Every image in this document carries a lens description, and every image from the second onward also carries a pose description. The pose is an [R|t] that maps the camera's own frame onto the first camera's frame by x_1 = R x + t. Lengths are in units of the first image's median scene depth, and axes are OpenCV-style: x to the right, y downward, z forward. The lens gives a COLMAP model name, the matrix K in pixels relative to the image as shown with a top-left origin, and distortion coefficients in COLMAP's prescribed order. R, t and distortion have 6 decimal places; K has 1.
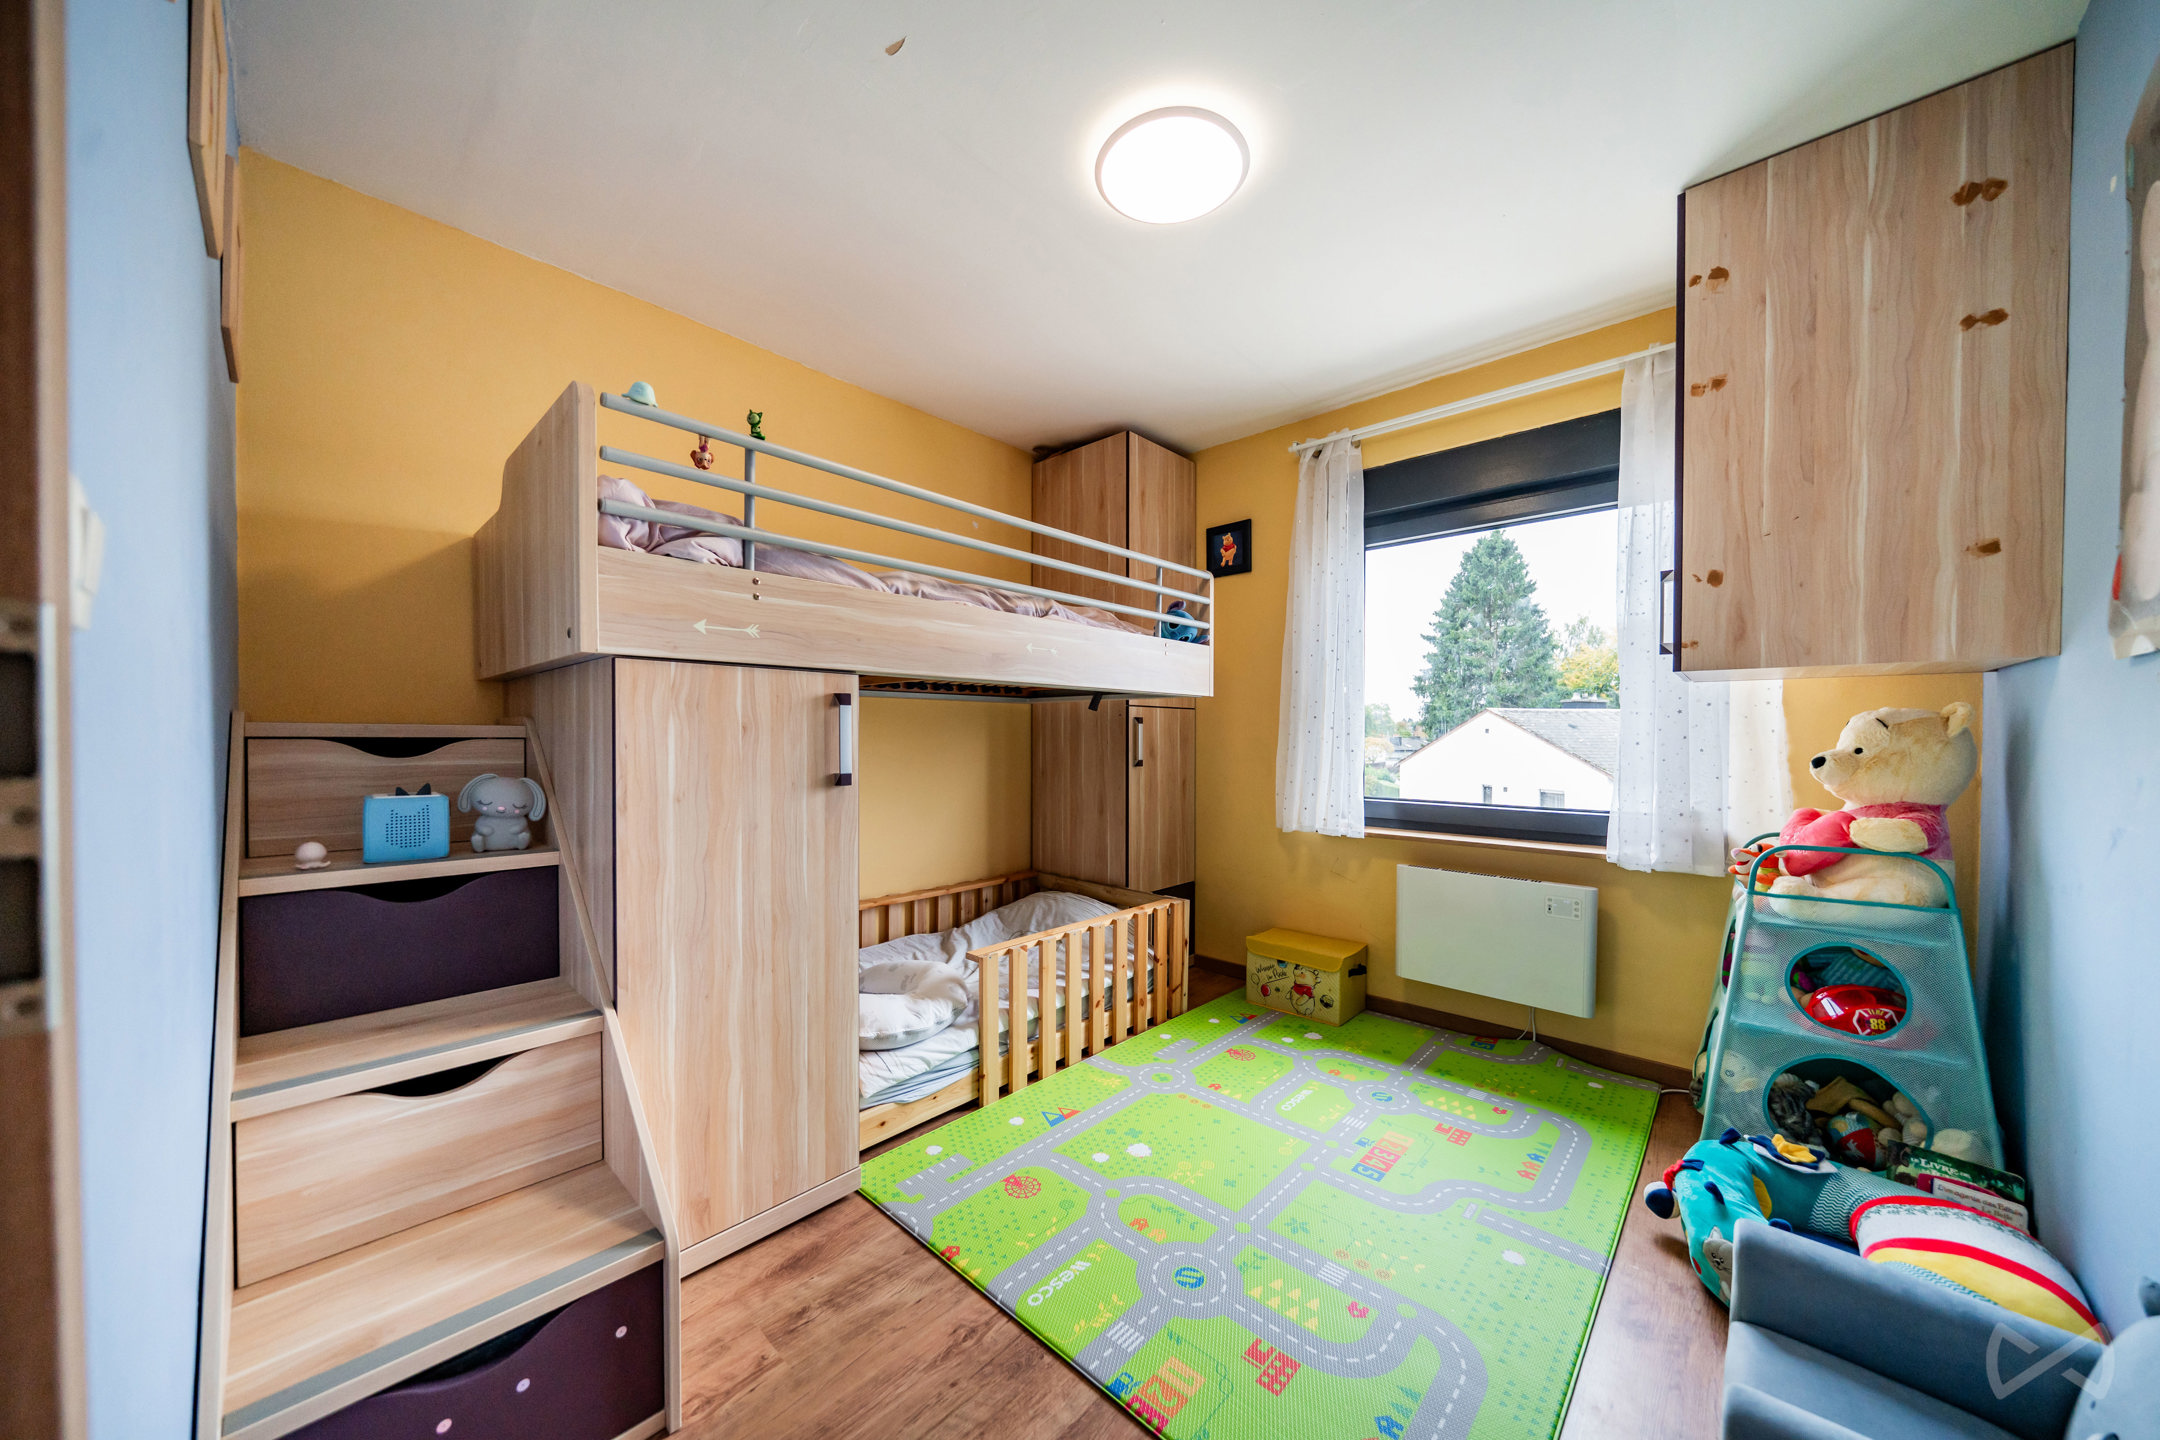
lens RADIAL K [[734.0, 0, 1070.5], [0, 734.0, 743.0], [0, 0, 1]] dist [-0.001362, -0.002133]
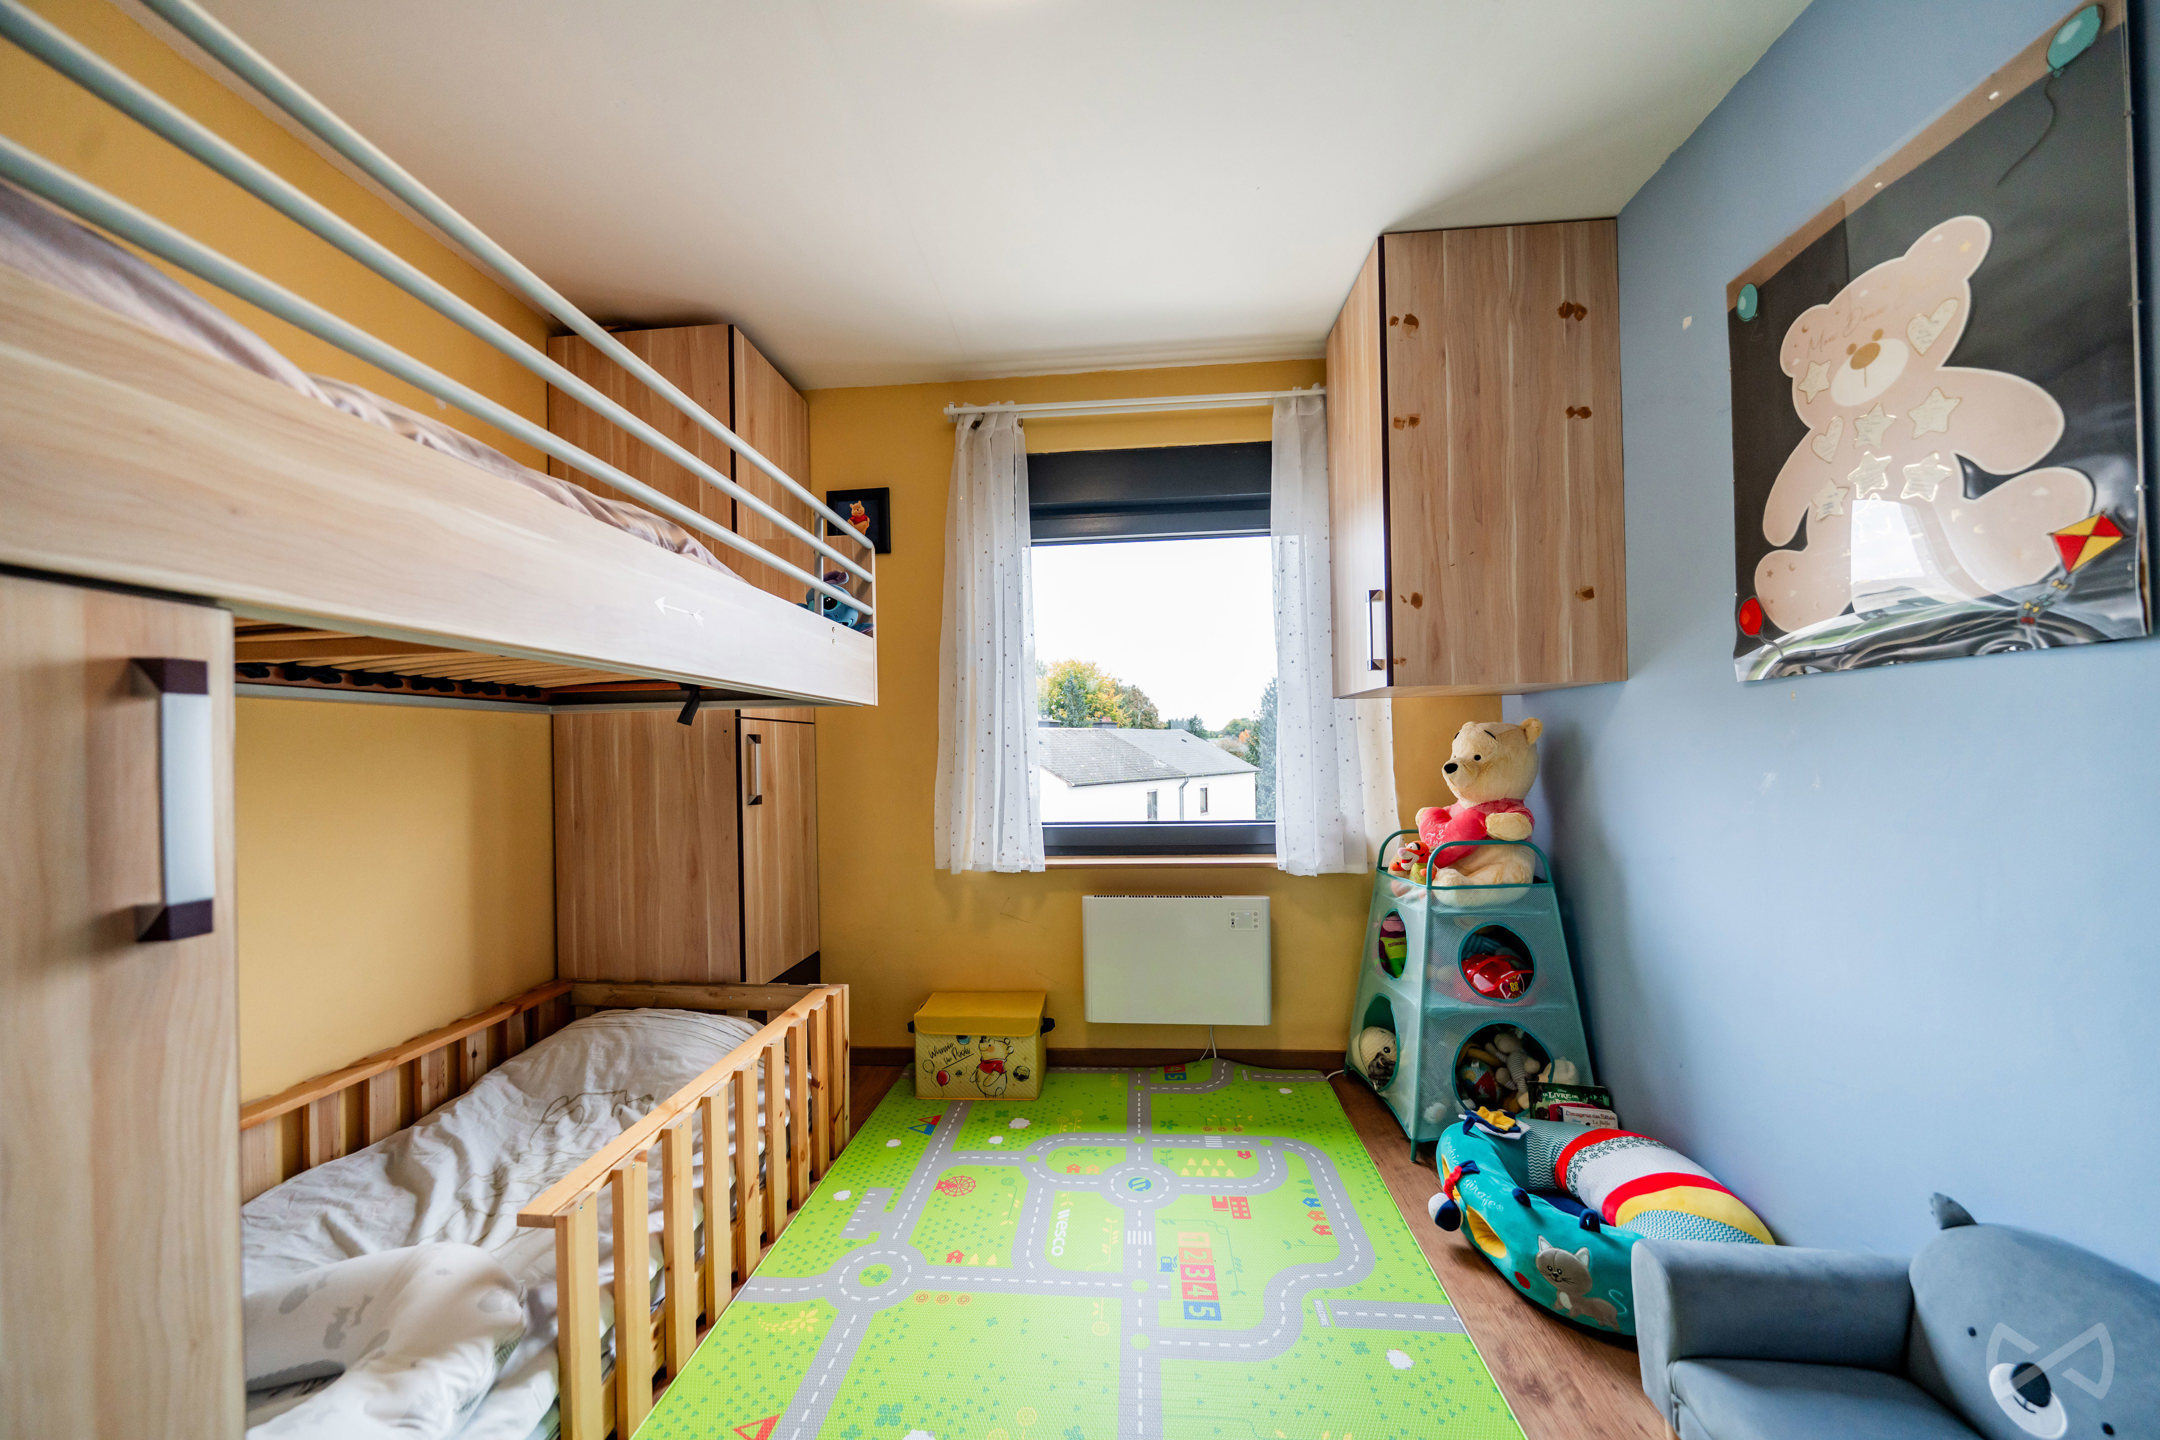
lens RADIAL K [[734.0, 0, 1070.5], [0, 734.0, 743.0], [0, 0, 1]] dist [-0.001362, -0.002133]
pose [[0.784064, -0.012194, 0.620560, -0.130696], [0.028215, 0.999474, -0.016010, -0.008779], [-0.620038, 0.030062, 0.783995, 0.326620]]
